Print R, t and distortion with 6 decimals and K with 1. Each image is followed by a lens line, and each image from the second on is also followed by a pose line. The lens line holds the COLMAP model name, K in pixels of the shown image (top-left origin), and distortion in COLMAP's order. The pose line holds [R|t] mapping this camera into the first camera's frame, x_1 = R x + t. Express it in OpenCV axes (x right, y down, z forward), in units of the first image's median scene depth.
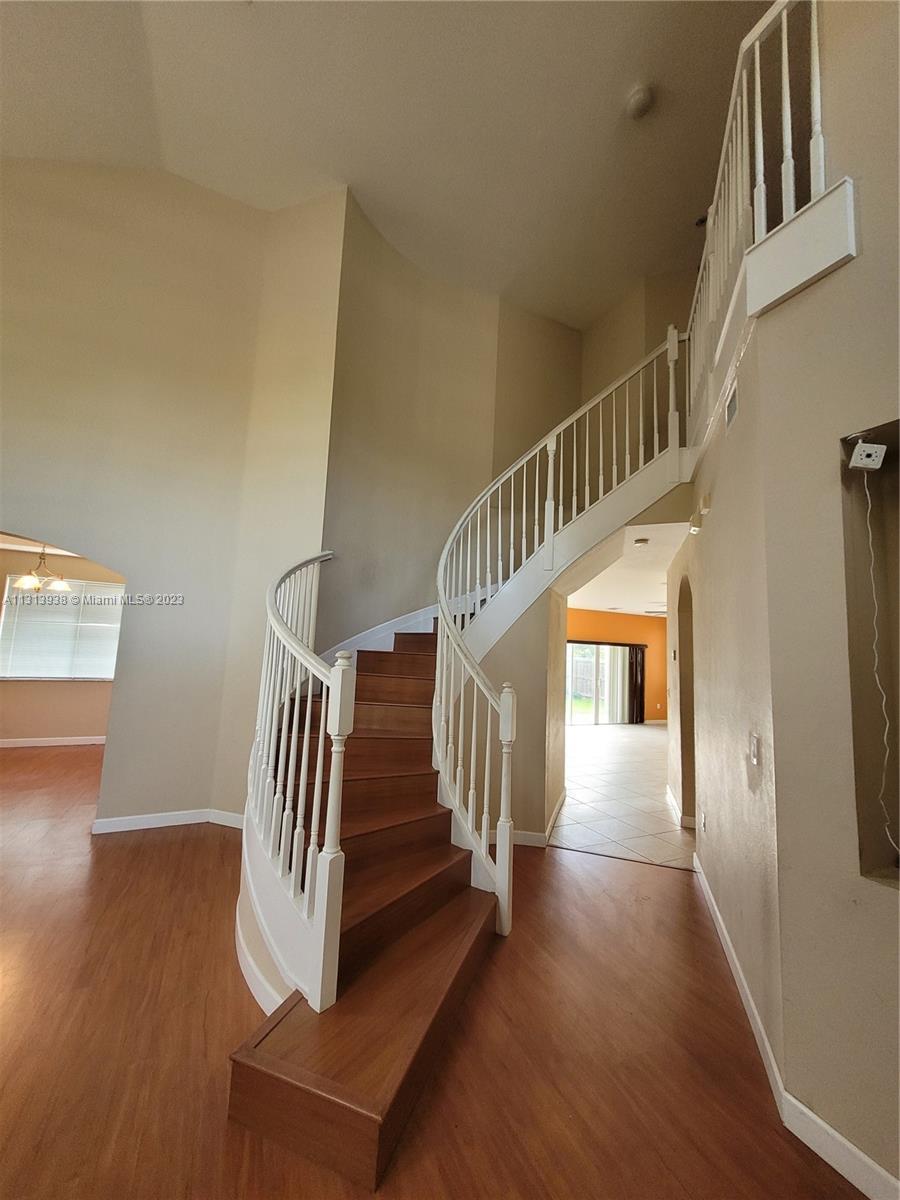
lens RADIAL K [[463.9, 0, 450.6], [0, 463.9, 600.4], [0, 0, 1]] dist [0.008197, -0.000776]
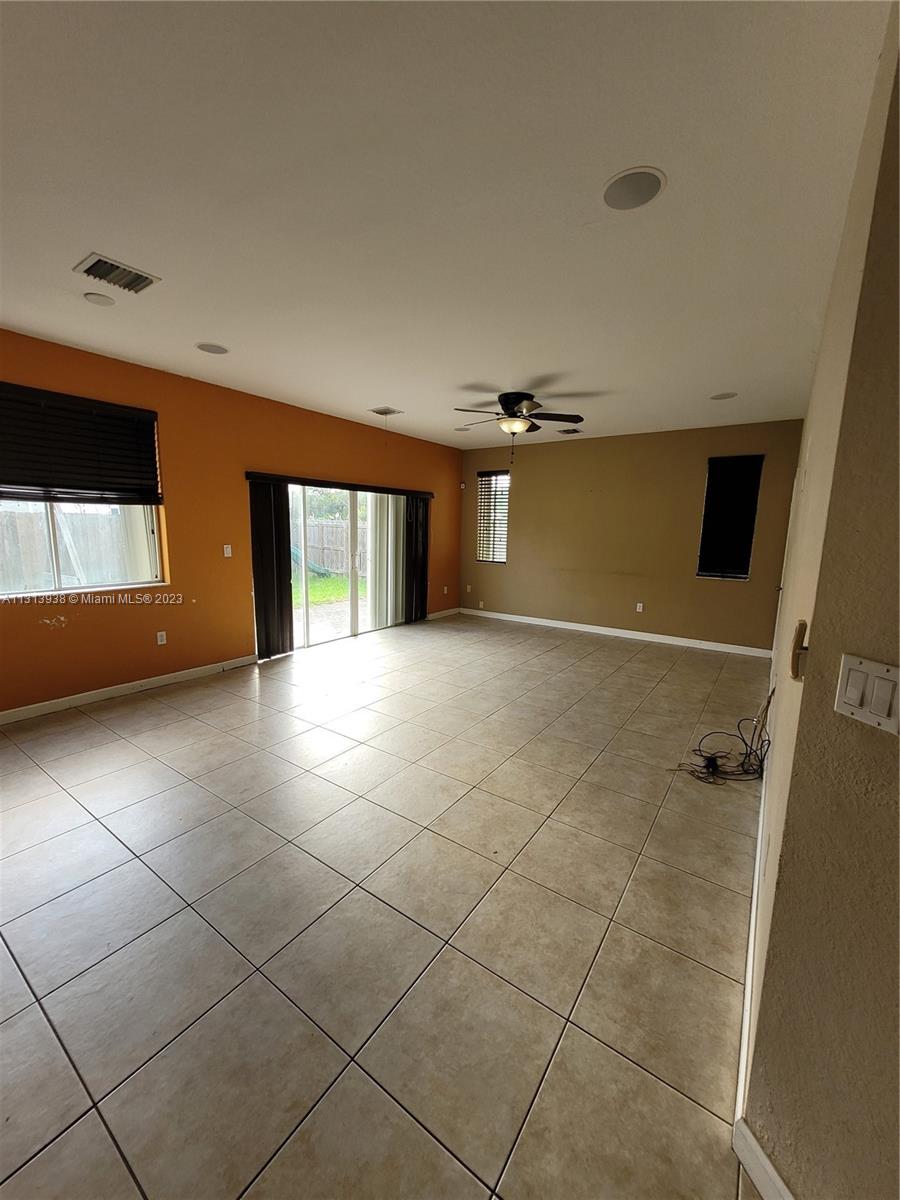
lens RADIAL K [[463.9, 0, 450.8], [0, 463.9, 600.7], [0, 0, 1]] dist [0.008197, -0.000776]
pose [[0.867596, -0.102905, 0.486506, 0.581453], [-0.038014, 0.961766, 0.271222, 0.280415], [-0.495815, -0.253805, 0.830512, 1.925137]]
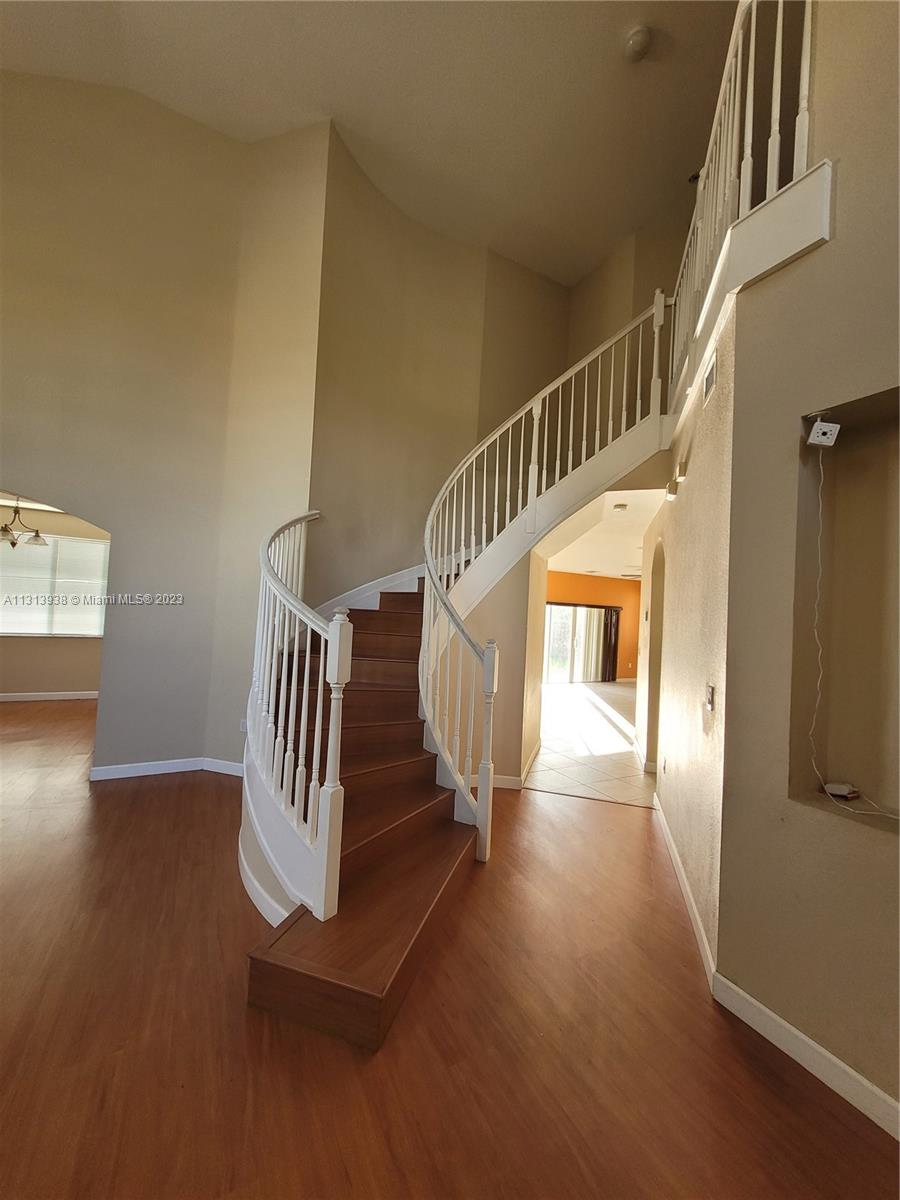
lens RADIAL K [[463.9, 0, 449.0], [0, 463.9, 599.6], [0, 0, 1]] dist [0.008197, -0.000776]
pose [[0.999113, 0.009719, 0.040971, -0.016761], [-0.013029, 0.996604, 0.081307, 0.001416], [-0.040042, -0.081769, 0.995847, -0.049296]]
